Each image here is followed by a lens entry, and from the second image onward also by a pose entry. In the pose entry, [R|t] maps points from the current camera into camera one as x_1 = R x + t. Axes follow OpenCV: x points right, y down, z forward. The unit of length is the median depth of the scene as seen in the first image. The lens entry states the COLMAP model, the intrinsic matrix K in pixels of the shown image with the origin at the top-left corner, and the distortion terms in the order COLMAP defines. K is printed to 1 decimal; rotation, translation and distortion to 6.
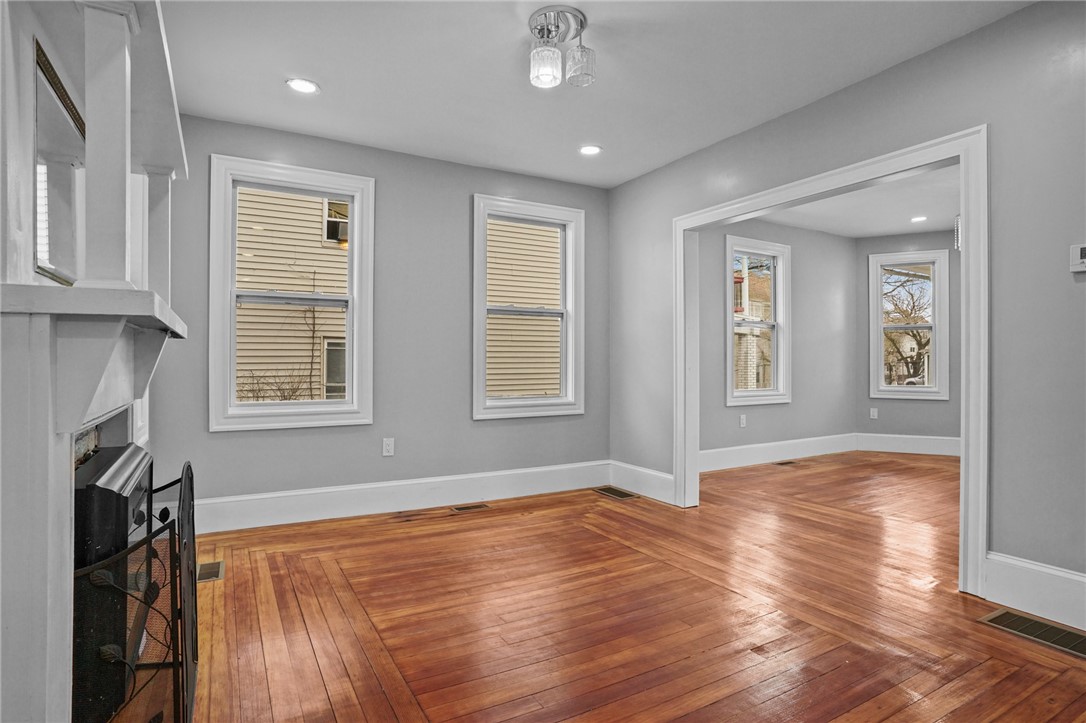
lens RADIAL K [[574.7, 0, 541.0], [0, 574.7, 357.5], [0, 0, 1]] dist [-0.040990, 0.007697]
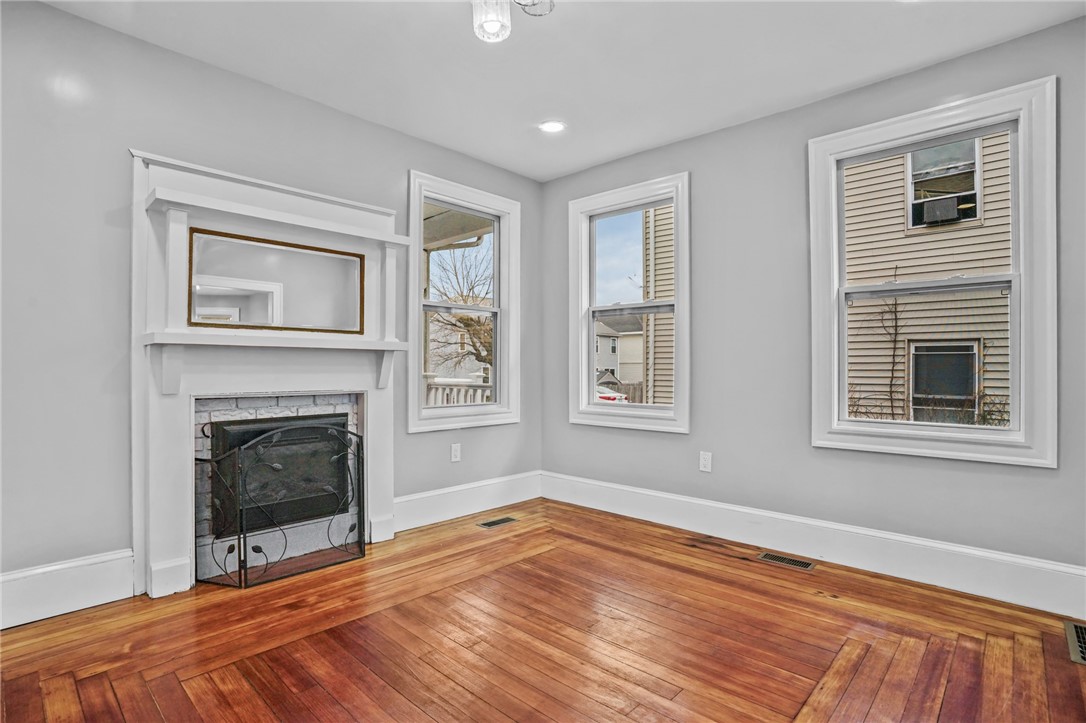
lens RADIAL K [[538.2, 0, 539.8], [0, 538.2, 367.4], [0, 0, 1]] dist [-0.039670, 0.013759]
pose [[0.304771, 0.001390, -0.952425, 0.486622], [0.000999, 0.999998, 0.001779, 0.006649], [0.952425, -0.001493, 0.304769, 0.523815]]
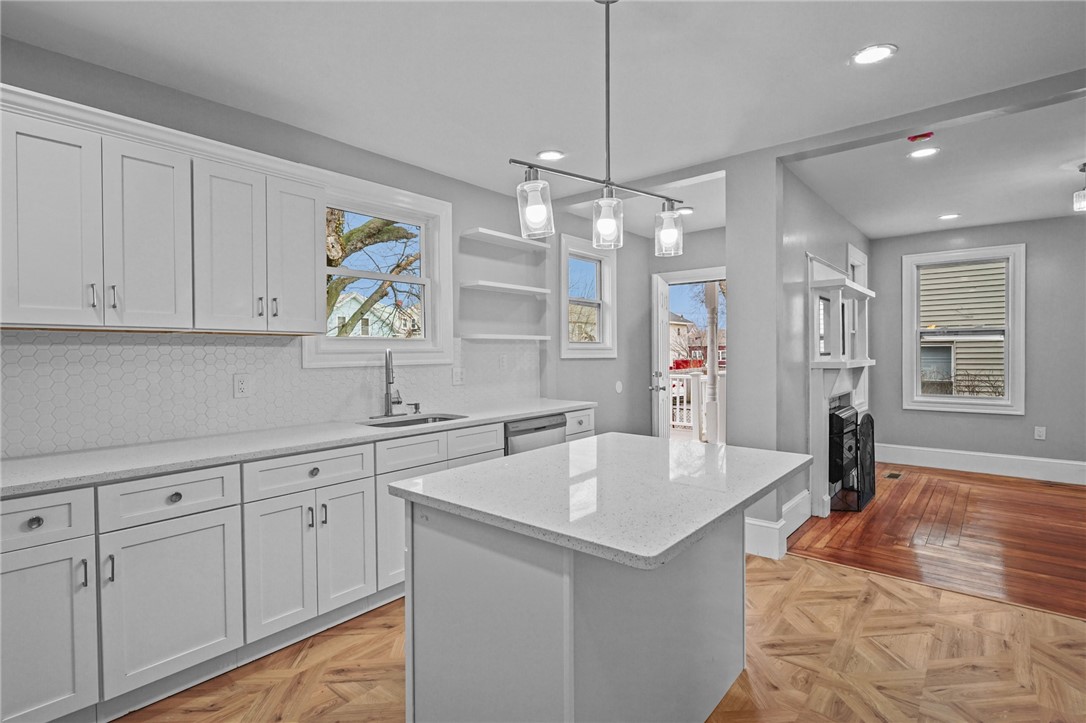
lens RADIAL K [[538.2, 0, 546.8], [0, 538.2, 346.5], [0, 0, 1]] dist [-0.039670, 0.013759]
pose [[0.344683, -0.011330, -0.938651, 0.562576], [0.008941, 0.999921, -0.008787, -0.058117], [0.938677, -0.005363, 0.344757, -0.603838]]
